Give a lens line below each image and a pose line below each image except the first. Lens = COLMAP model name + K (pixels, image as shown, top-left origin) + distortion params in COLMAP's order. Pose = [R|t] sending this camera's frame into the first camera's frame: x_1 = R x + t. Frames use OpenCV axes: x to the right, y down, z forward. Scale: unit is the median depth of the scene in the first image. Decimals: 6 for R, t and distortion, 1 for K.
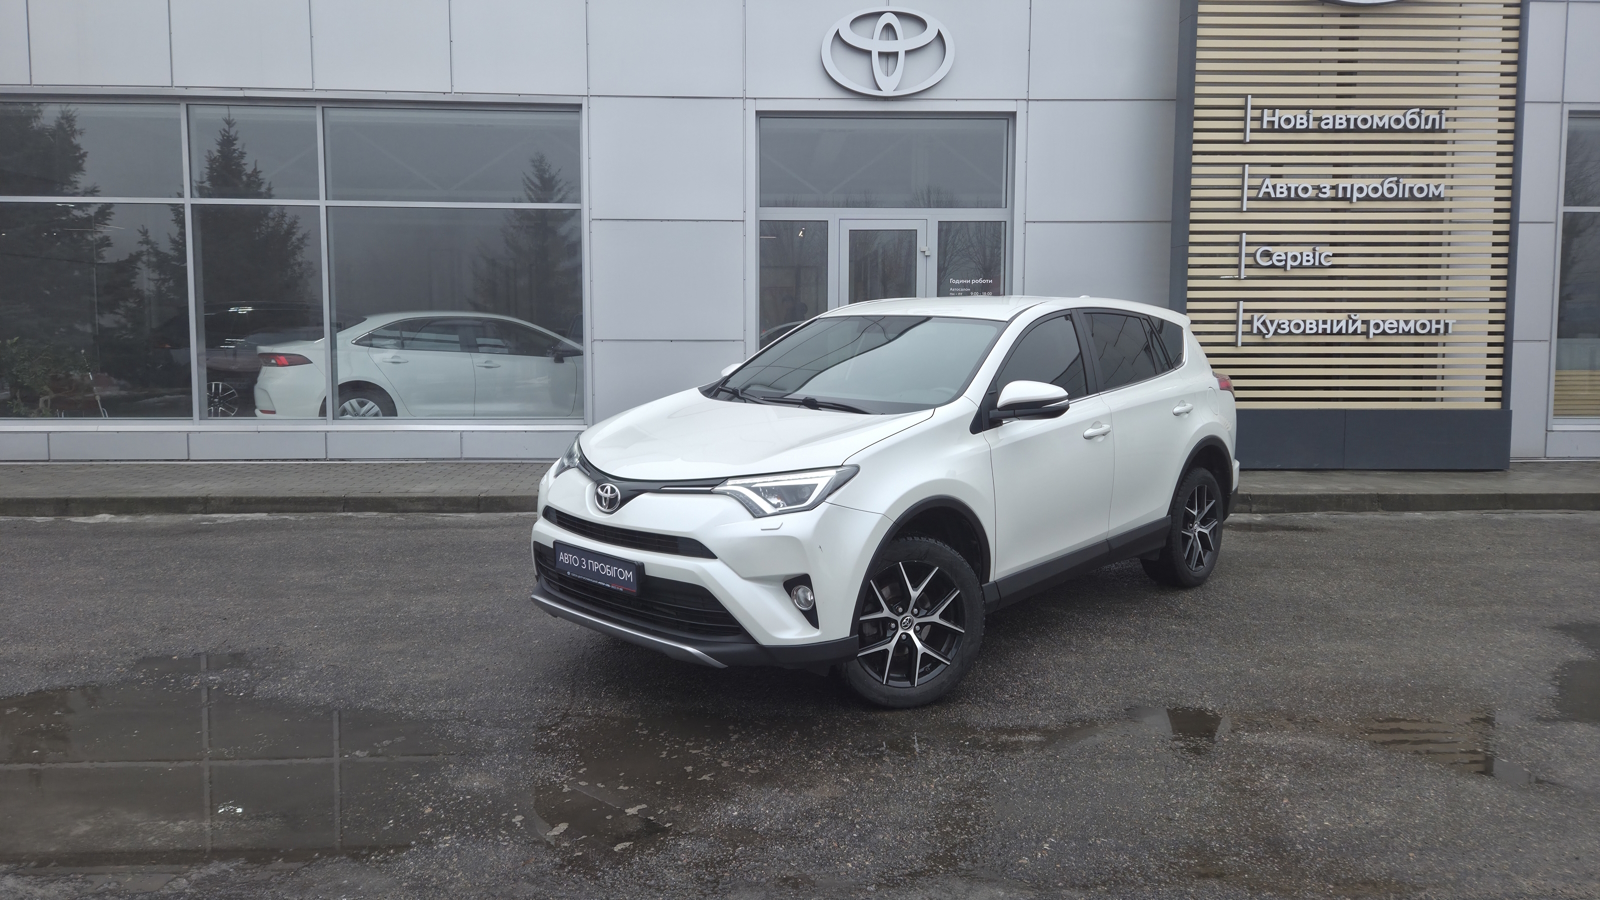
lens RADIAL K [[1177.4, 0, 844.3], [0, 1177.4, 431.5], [0, 0, 1]] dist [0.088819, -0.095533]
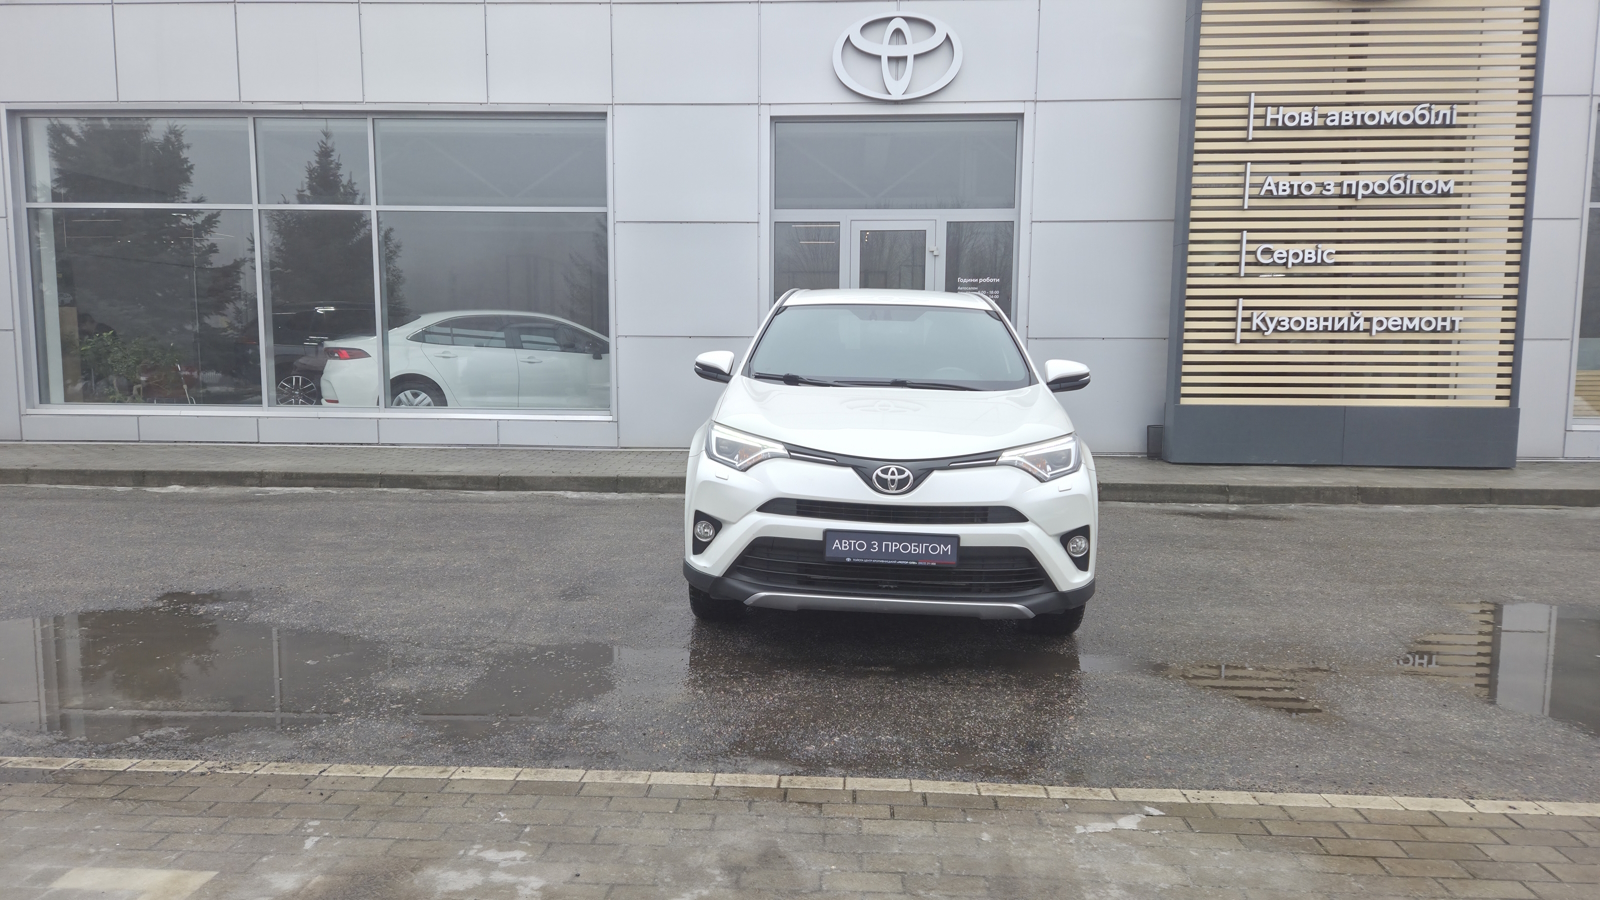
lens RADIAL K [[1177.4, 0, 829.0], [0, 1177.4, 483.9], [0, 0, 1]] dist [0.088819, -0.095533]
pose [[0.995411, 0.014929, -0.094523, 0.081507], [-0.011516, 0.999265, 0.036552, 0.015267], [0.094999, -0.035296, 0.994851, -0.049468]]
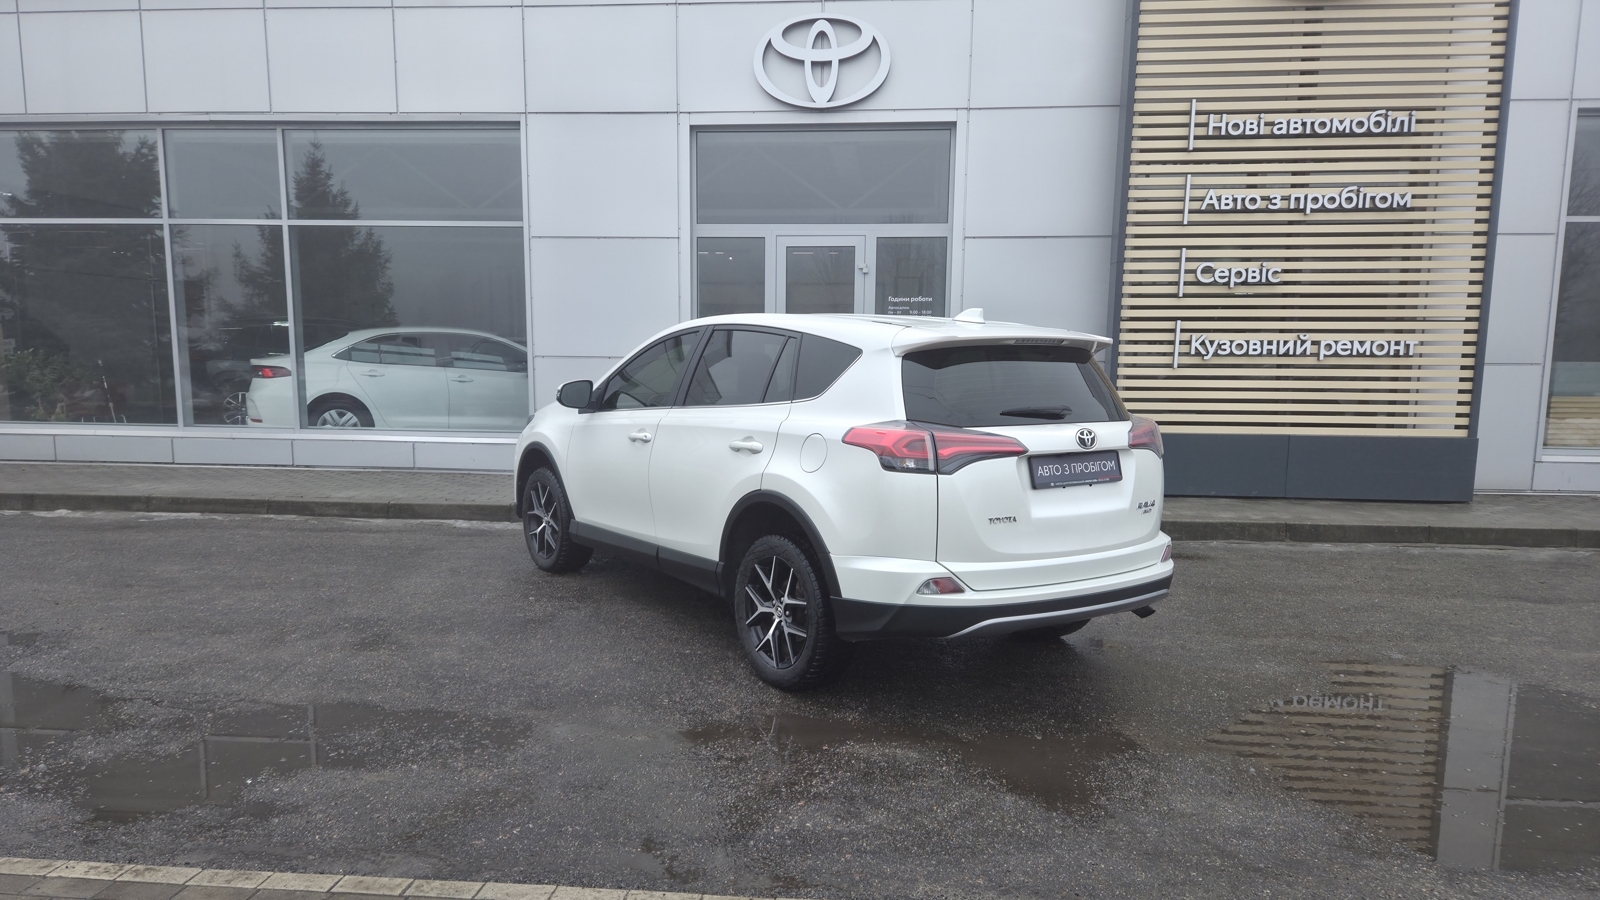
lens RADIAL K [[1177.4, 0, 809.2], [0, 1177.4, 537.5], [0, 0, 1]] dist [0.088819, -0.095533]
pose [[0.990437, 0.028469, -0.134996, 0.171247], [-0.018768, 0.997185, 0.072599, 0.000916], [0.136683, -0.069371, 0.988183, 0.000040]]
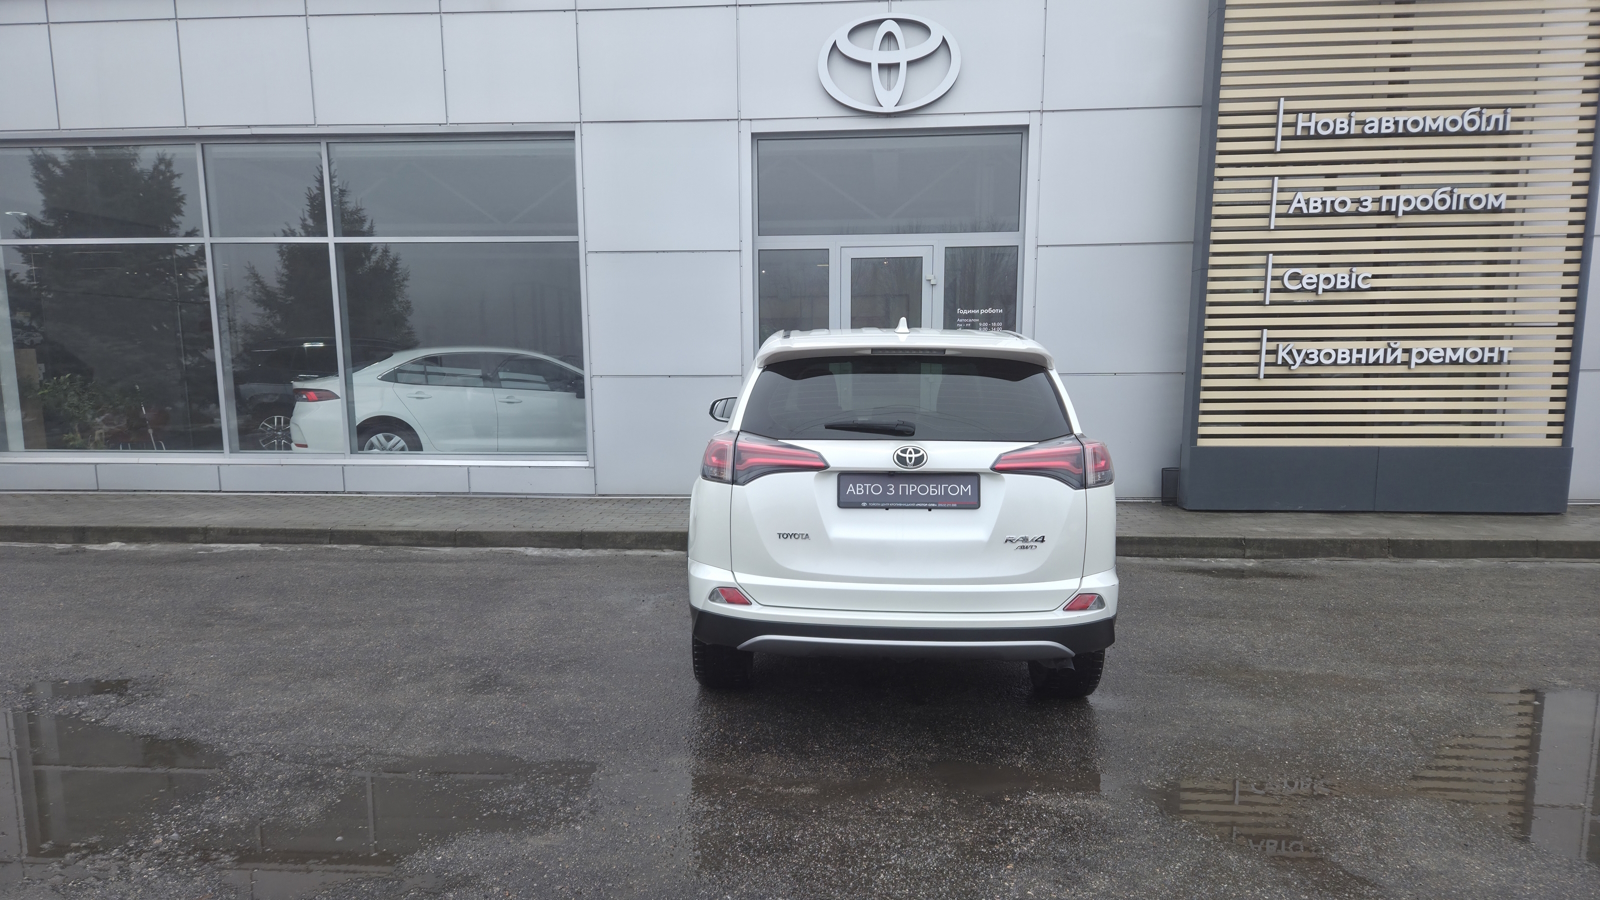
lens RADIAL K [[1177.4, 0, 824.8], [0, 1177.4, 574.9], [0, 0, 1]] dist [0.088819, -0.095533]
pose [[0.991673, 0.016987, -0.127656, 0.114619], [-0.005082, 0.995652, 0.093017, -0.003792], [0.128681, -0.091594, 0.987447, 0.021921]]
